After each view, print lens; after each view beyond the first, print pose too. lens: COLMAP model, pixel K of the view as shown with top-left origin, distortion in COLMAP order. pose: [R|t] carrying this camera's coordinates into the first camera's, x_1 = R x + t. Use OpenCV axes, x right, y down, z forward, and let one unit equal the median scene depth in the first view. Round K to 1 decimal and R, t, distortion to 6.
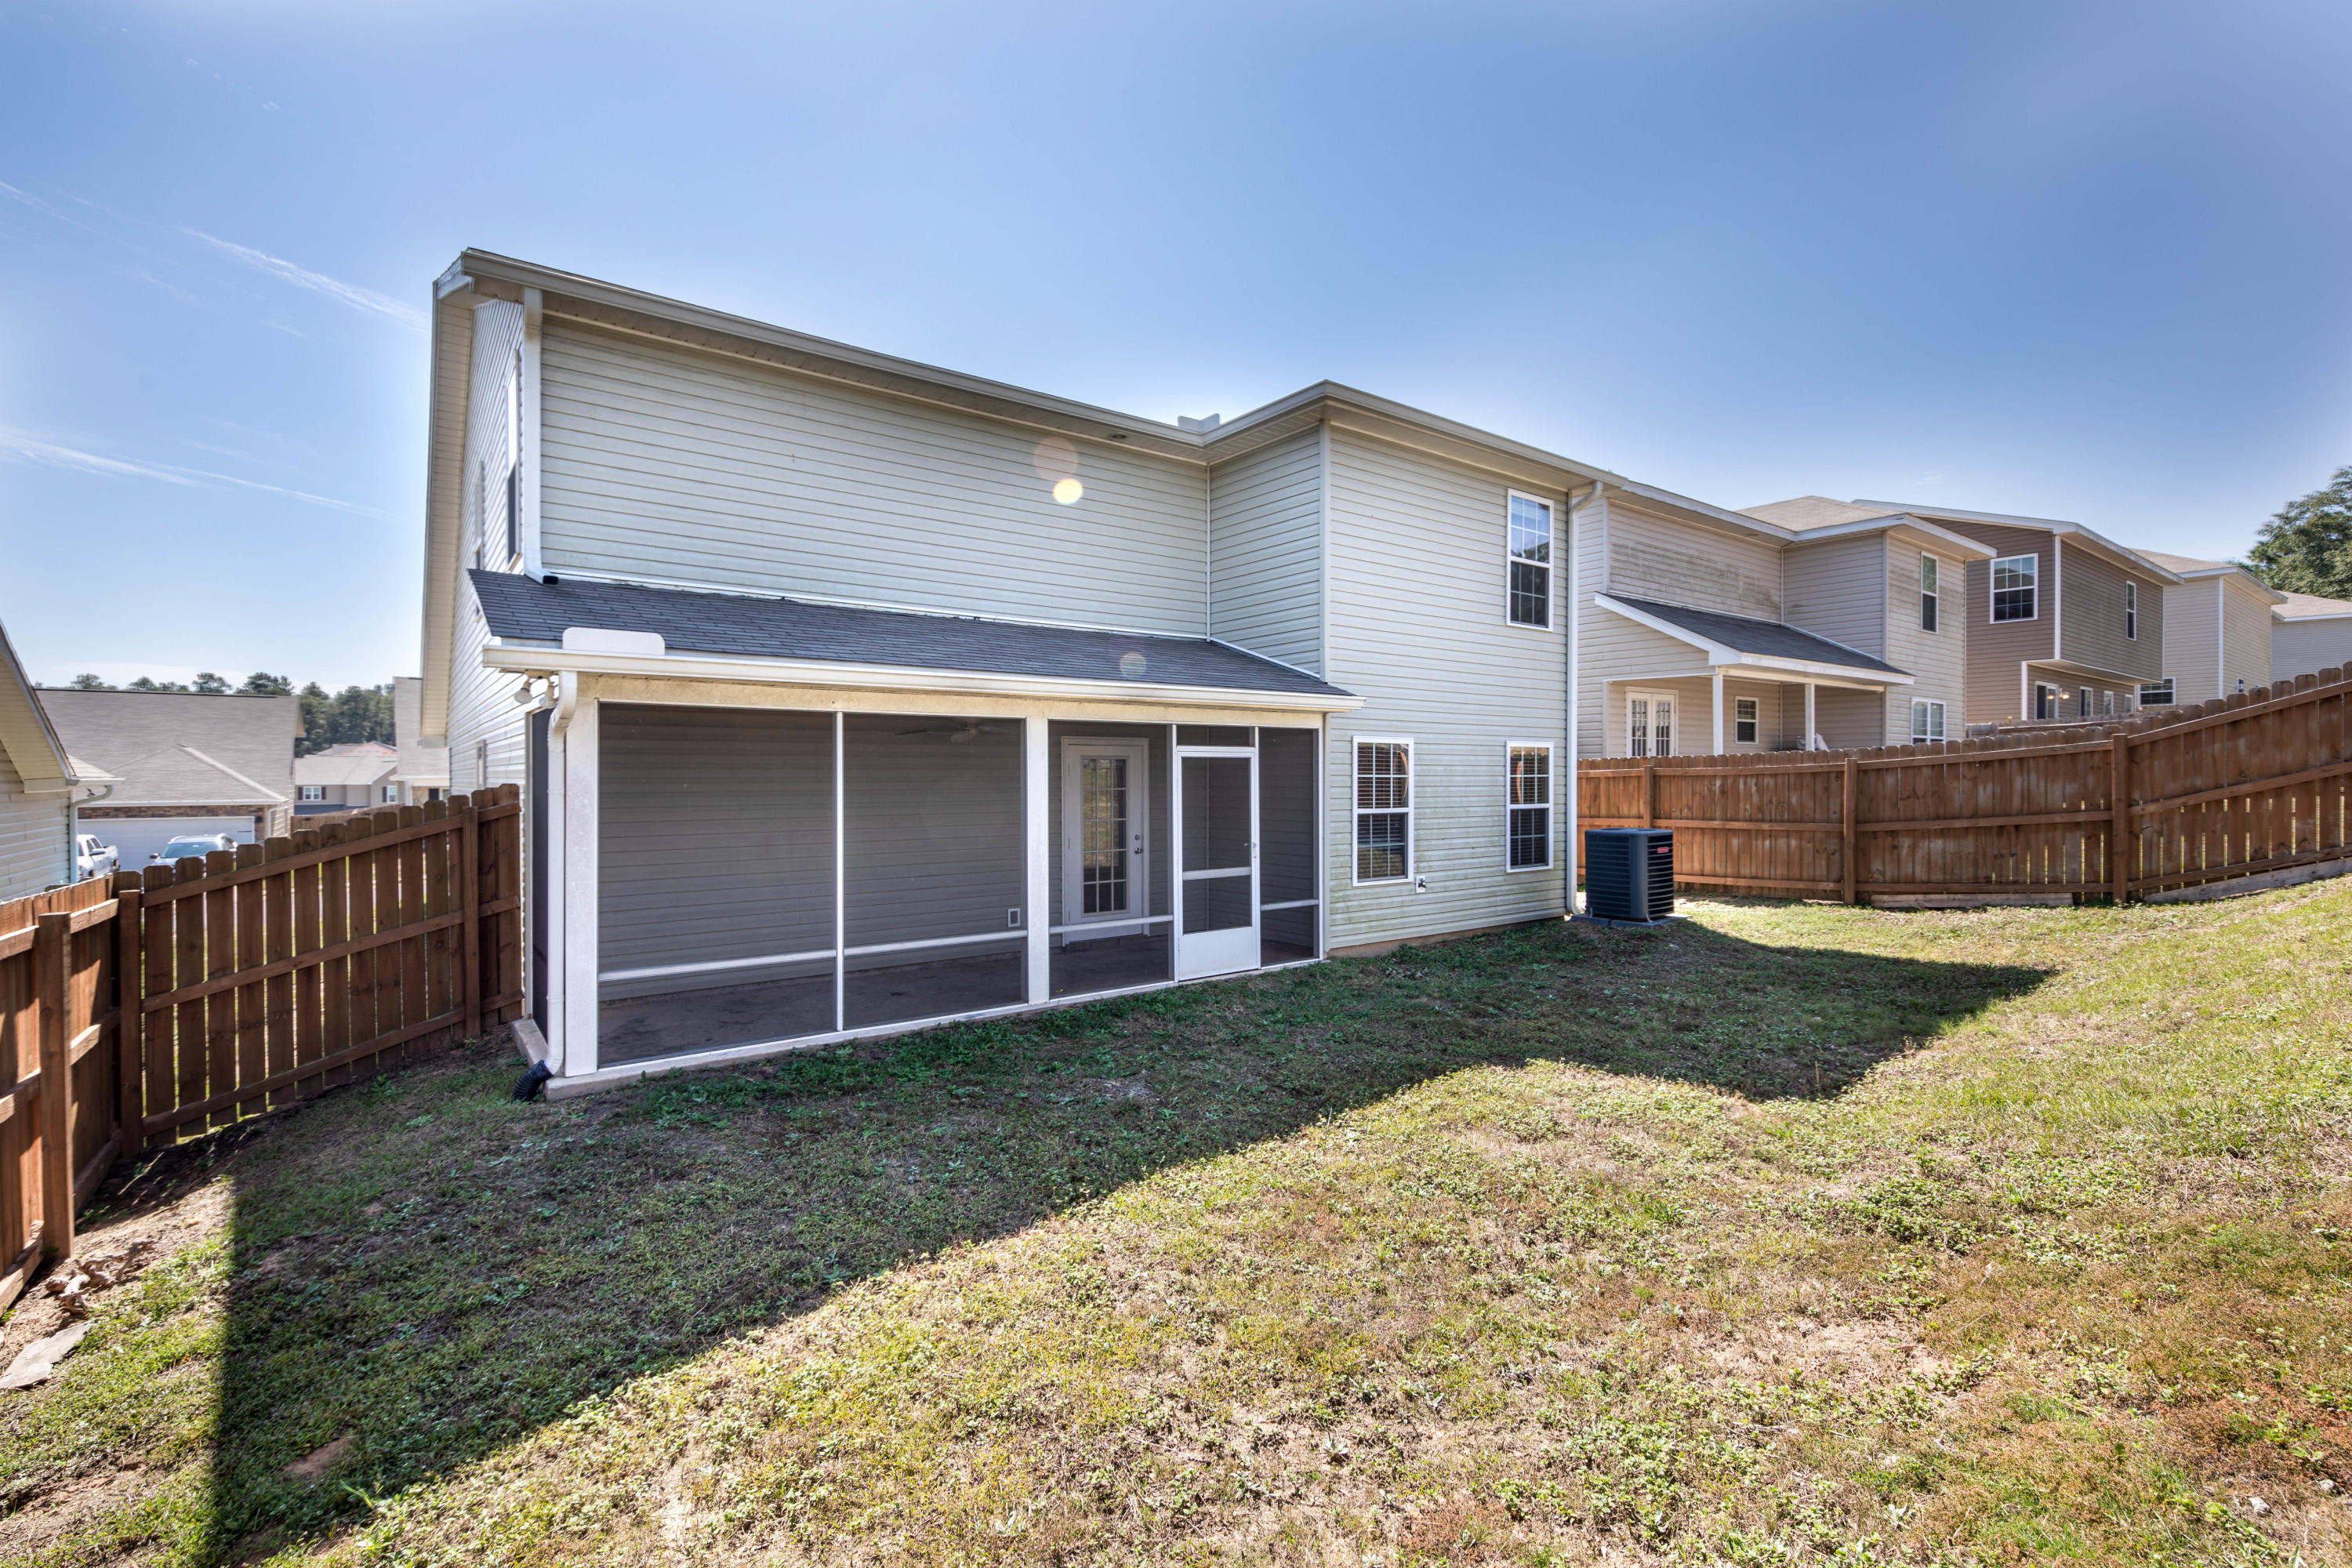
lens RADIAL K [[1043.0, 0, 1183.7], [0, 1043.0, 781.6], [0, 0, 1]] dist [0.004146, -0.000227]
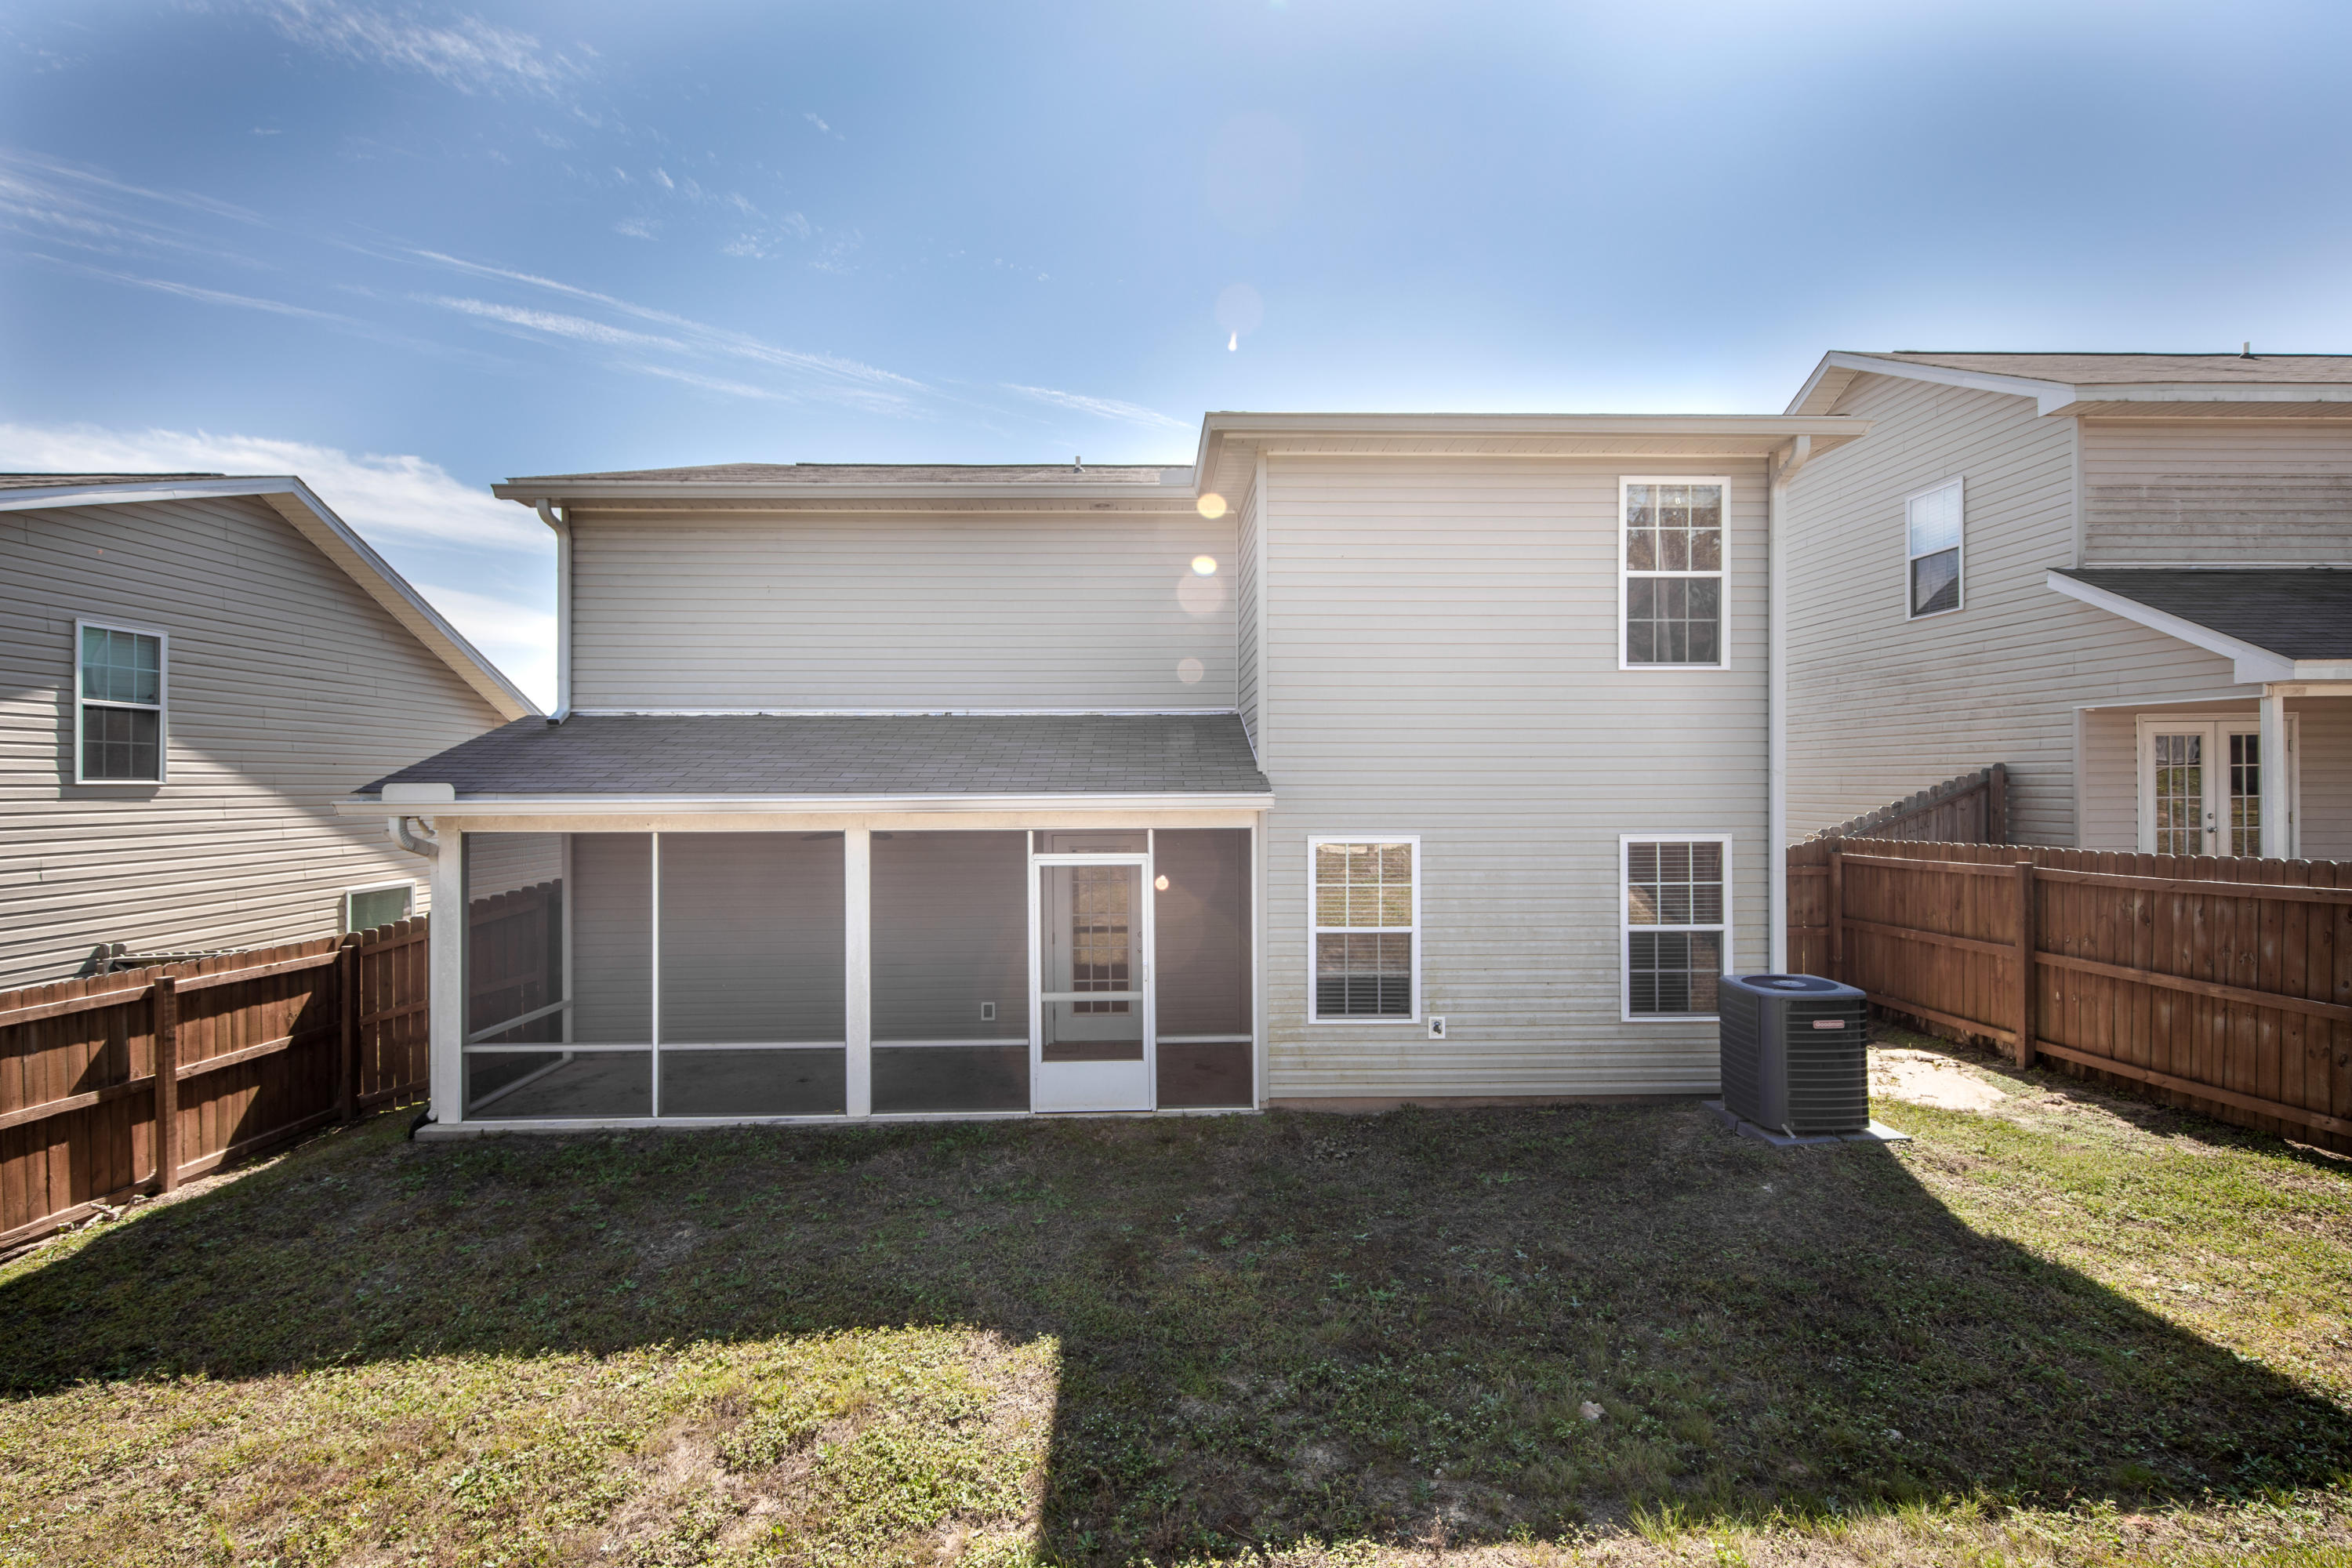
lens RADIAL K [[1043.0, 0, 1183.7], [0, 1043.0, 781.6], [0, 0, 1]] dist [0.004146, -0.000227]
pose [[0.811372, -0.001706, -0.584527, 0.590230], [-0.000219, 0.999995, -0.003222, -0.088372], [0.584530, 0.002742, 0.811368, 0.313741]]
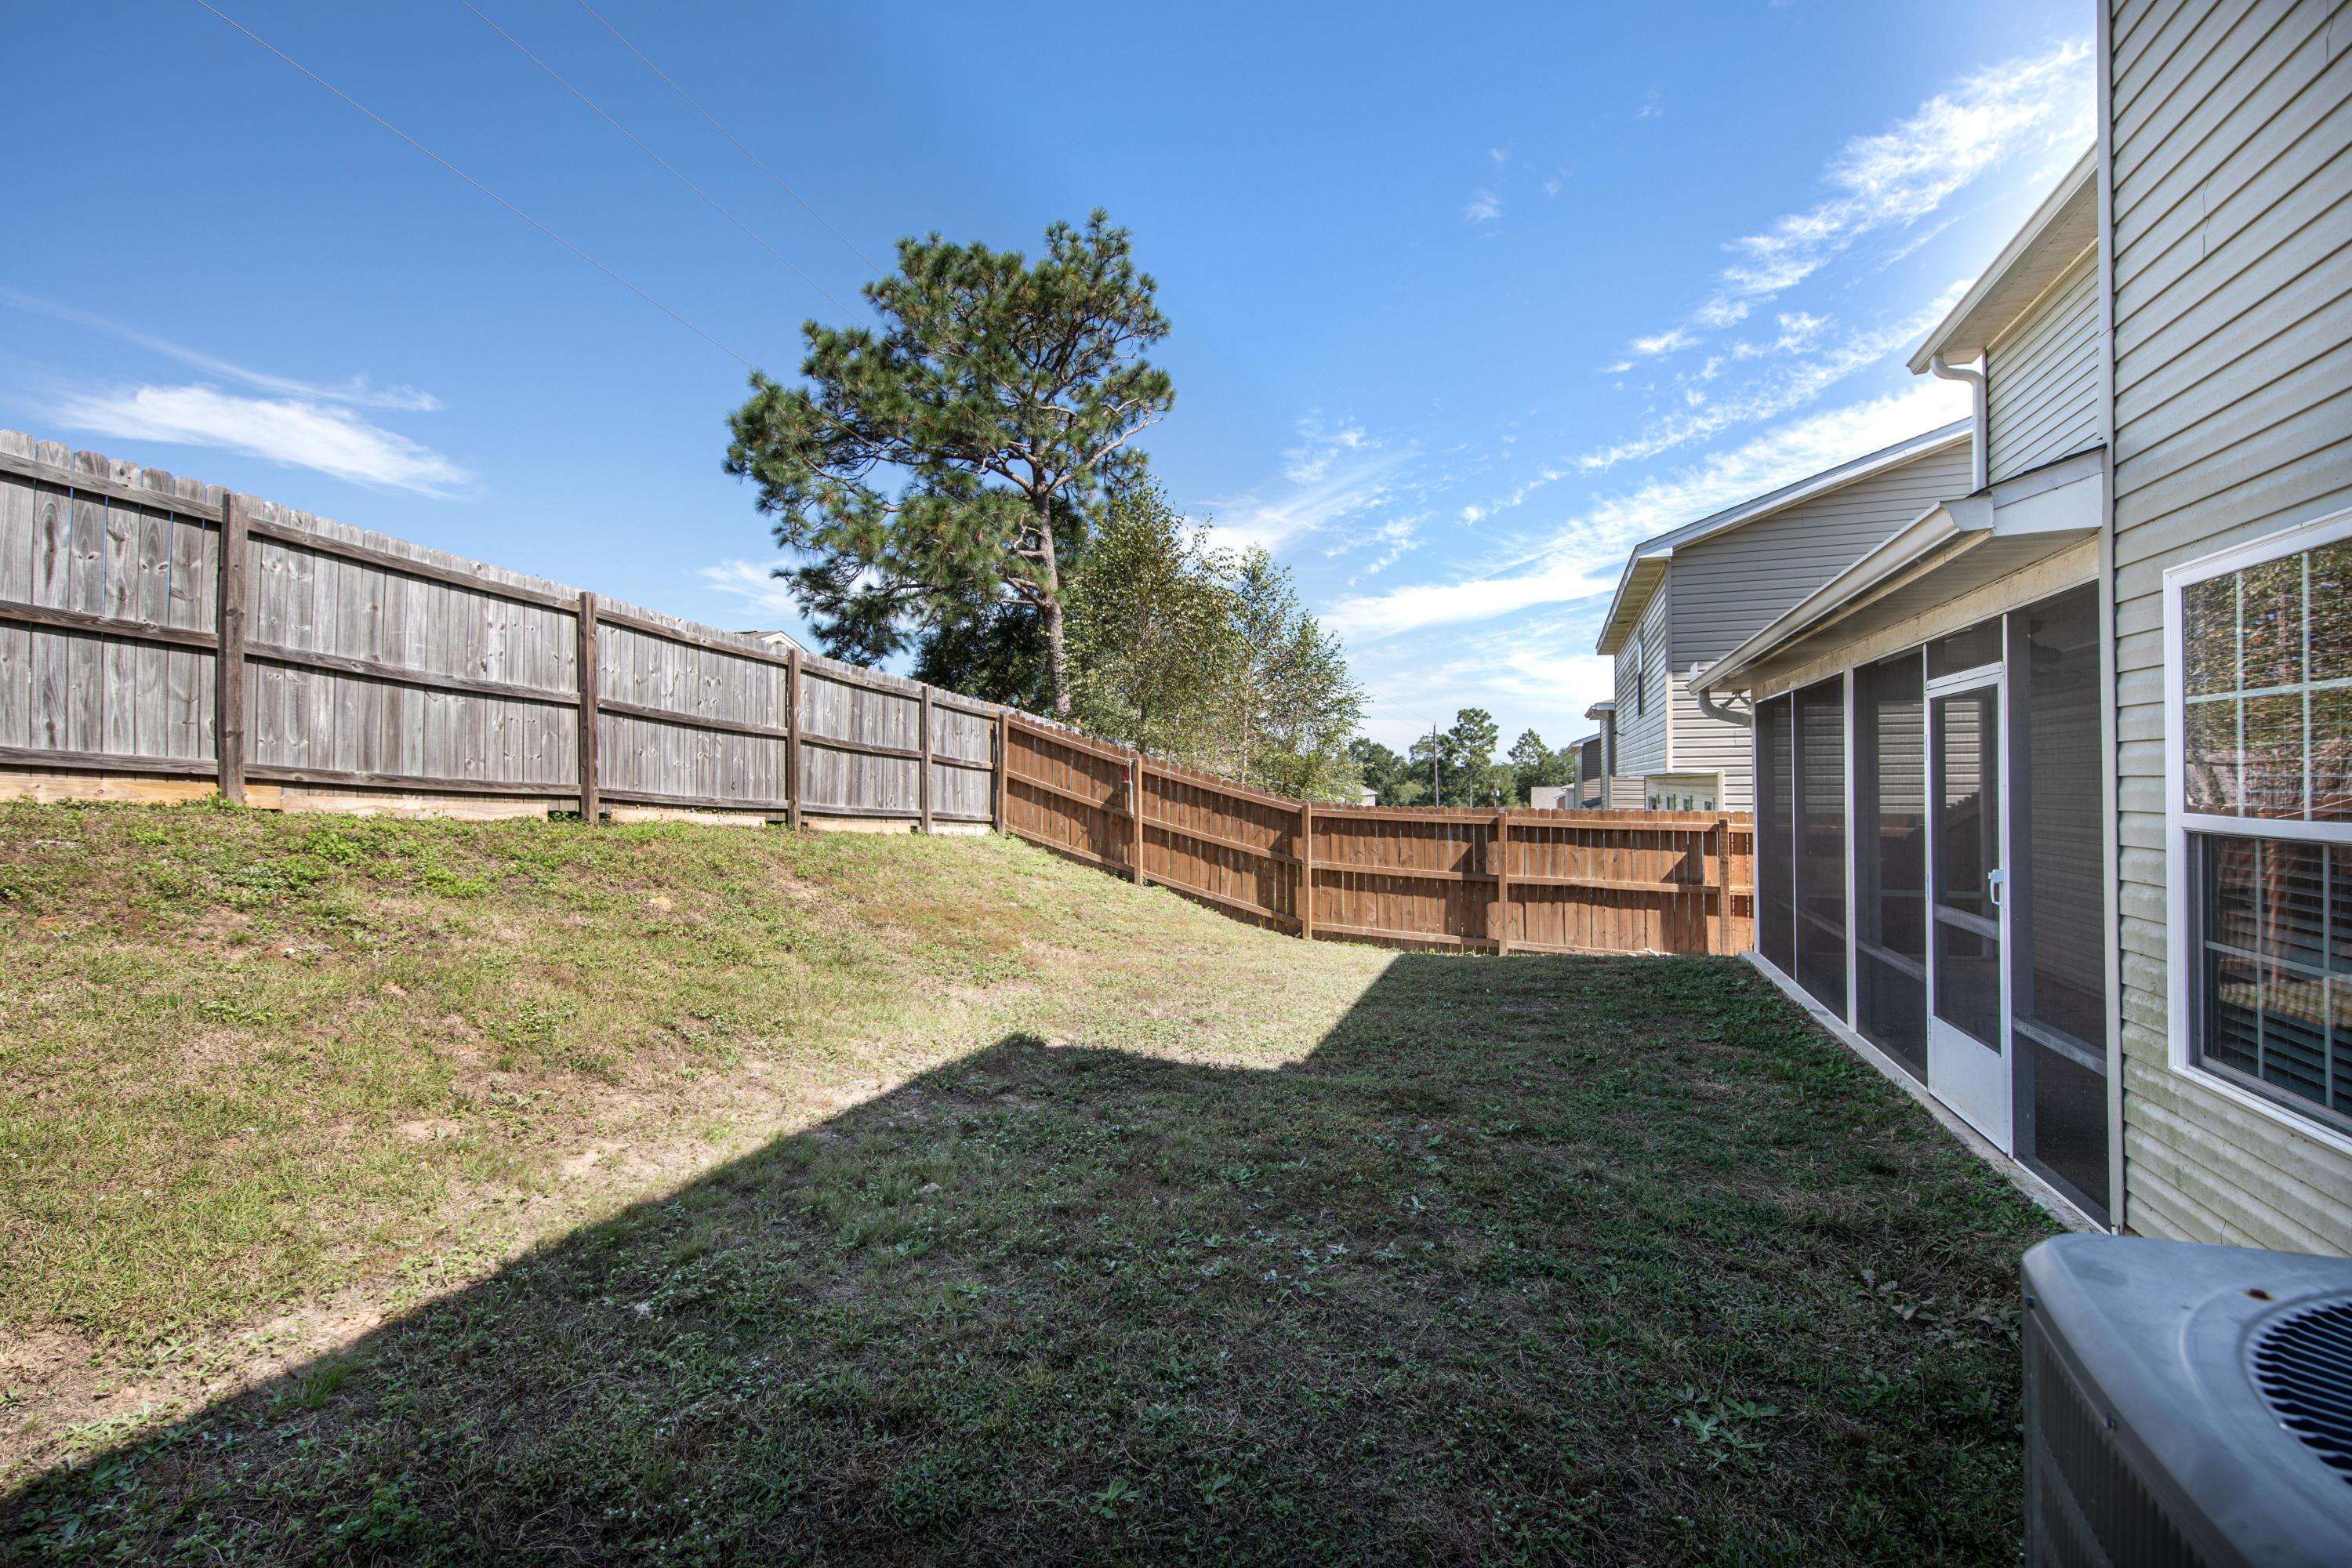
lens RADIAL K [[1043.0, 0, 1183.7], [0, 1043.0, 781.6], [0, 0, 1]] dist [0.004146, -0.000227]
pose [[-0.832325, 0.007399, -0.554238, 0.609925], [0.005864, 0.999972, 0.004543, 0.015137], [0.554256, 0.000531, -0.832346, 1.168847]]
